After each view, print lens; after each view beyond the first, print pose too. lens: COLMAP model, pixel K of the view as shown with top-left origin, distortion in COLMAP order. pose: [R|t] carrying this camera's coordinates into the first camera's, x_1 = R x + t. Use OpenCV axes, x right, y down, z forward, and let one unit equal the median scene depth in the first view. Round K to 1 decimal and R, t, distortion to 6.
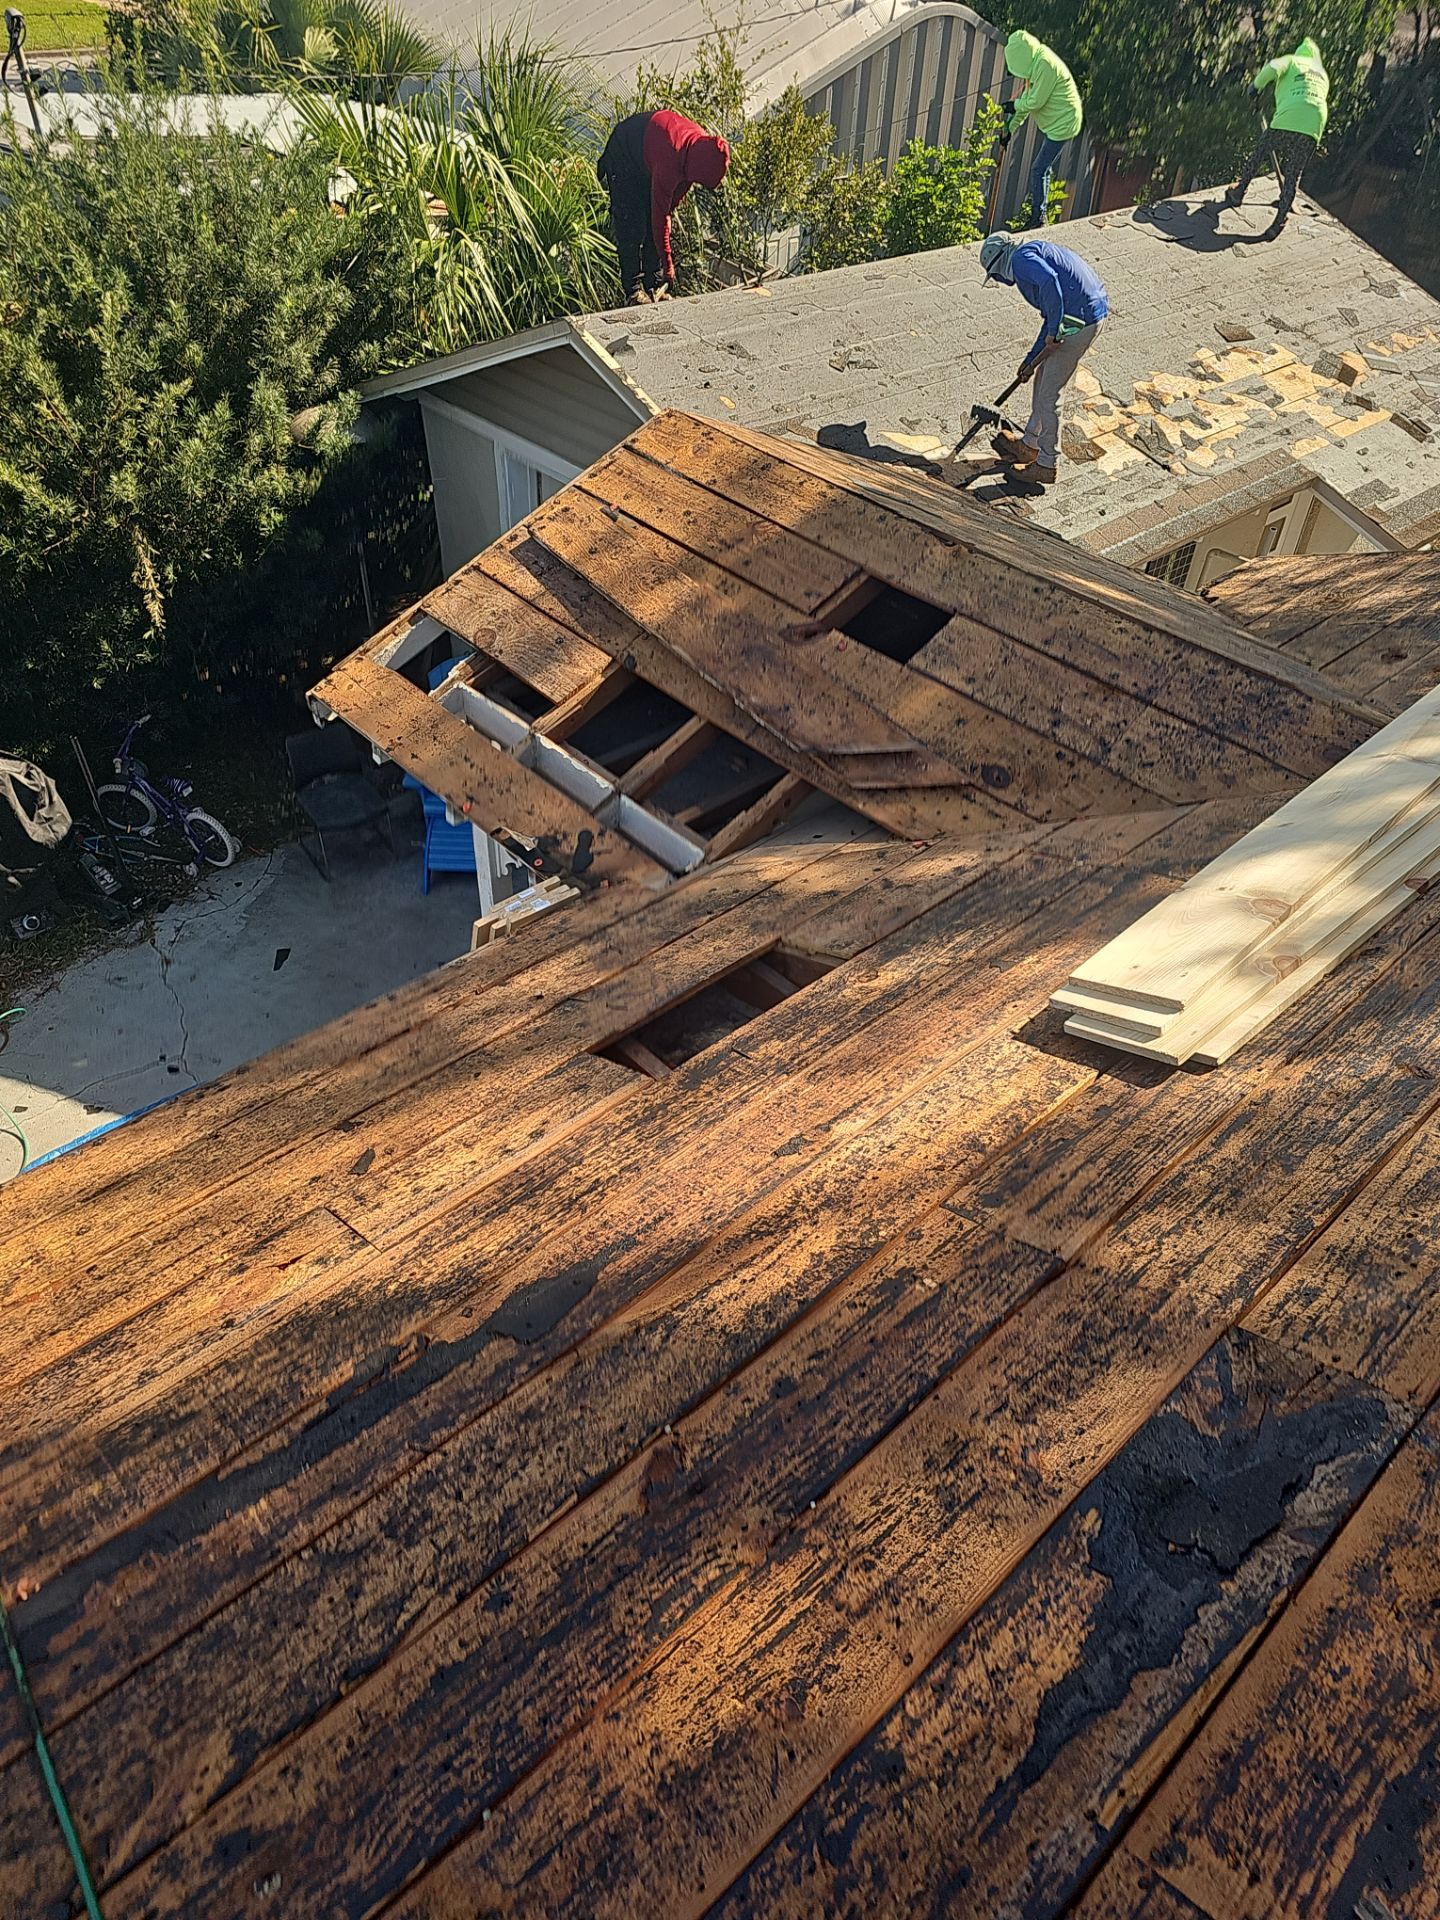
lens RADIAL K [[1235.5, 0, 741.3], [0, 1235.5, 951.2], [0, 0, 1]] dist [0.036025, -0.034874]
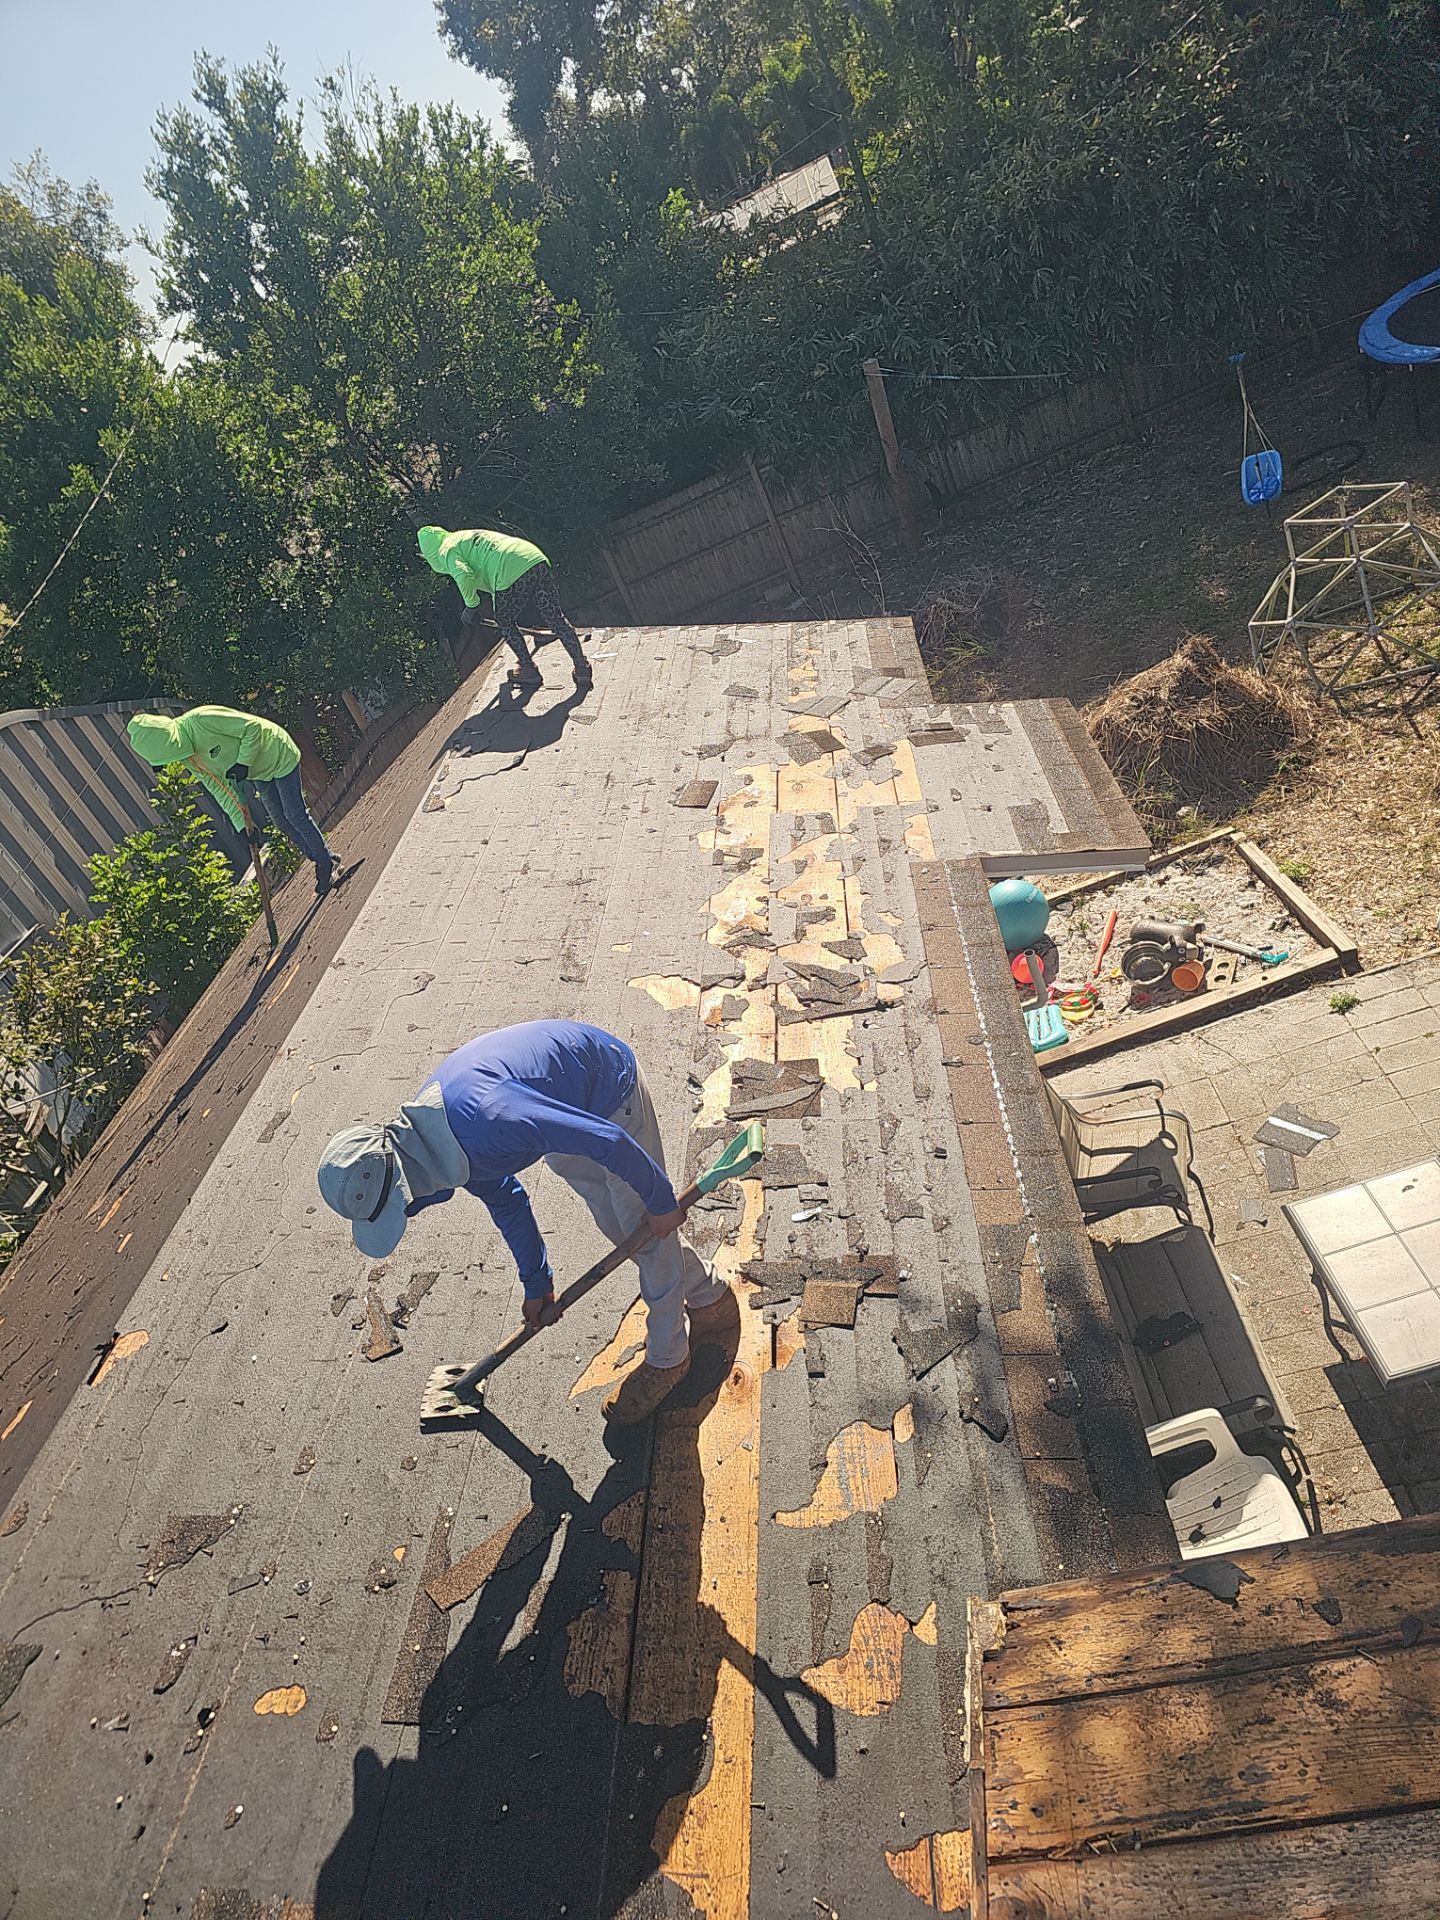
lens RADIAL K [[1235.5, 0, 741.3], [0, 1235.5, 951.2], [0, 0, 1]] dist [0.036025, -0.034874]
pose [[0.634197, -0.640166, 0.433569, 0.047589], [0.746695, 0.652609, -0.128639, -0.343335], [-0.200601, 0.405326, 0.891891, 0.418659]]
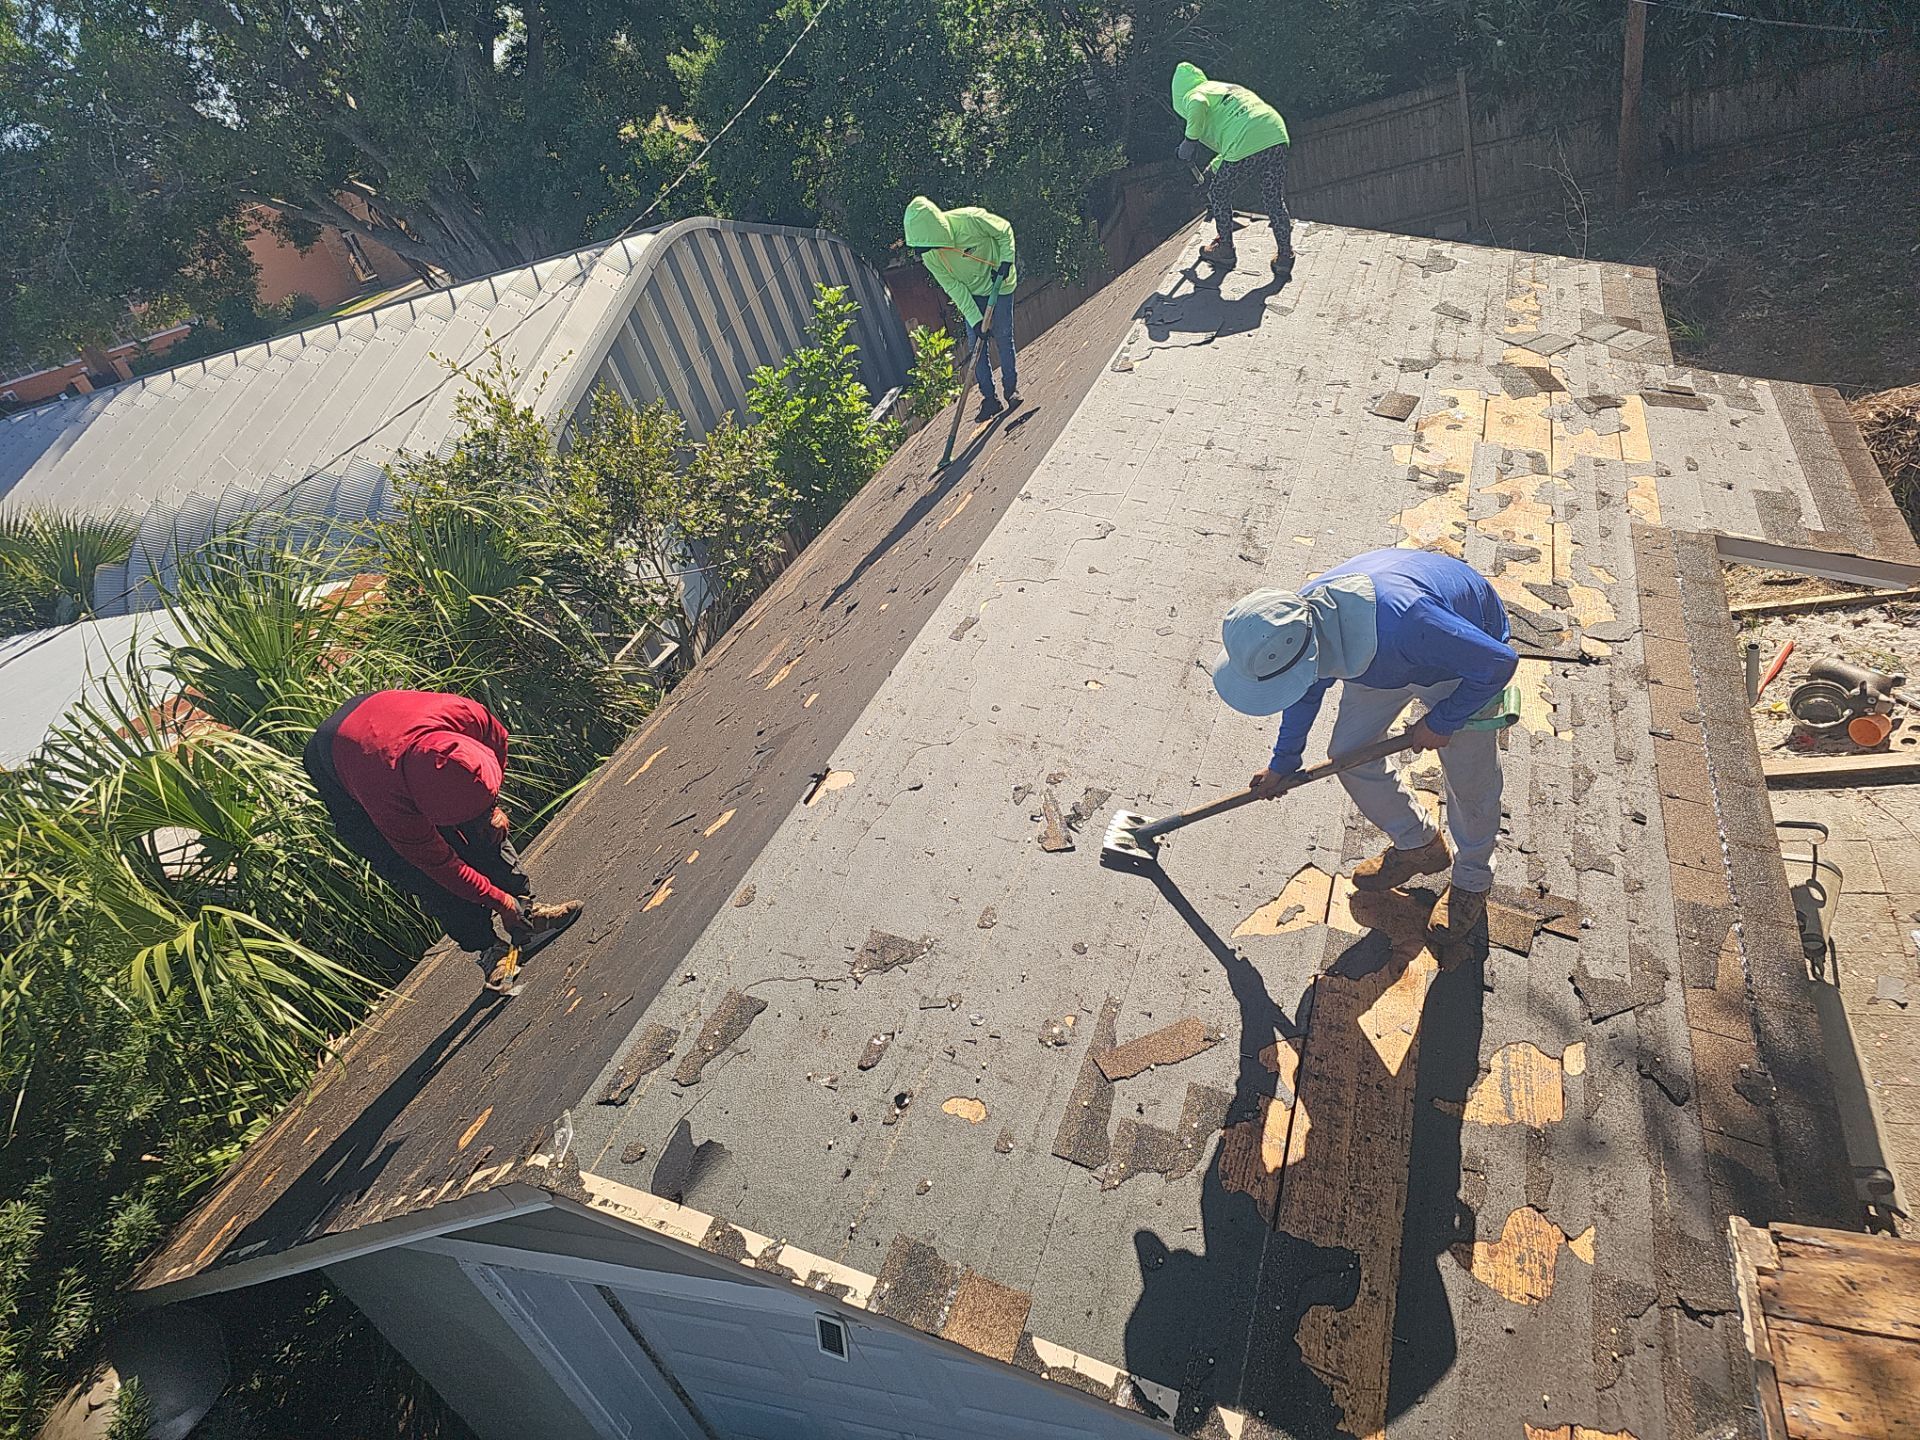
lens RADIAL K [[1235.5, 0, 988.1], [0, 1235.5, 722.6], [0, 0, 1]] dist [0.036025, -0.034874]
pose [[0.842540, -0.494240, 0.214132, -0.023116], [0.531198, 0.828254, -0.178394, -0.369422], [-0.089186, 0.264050, 0.960377, 0.438062]]
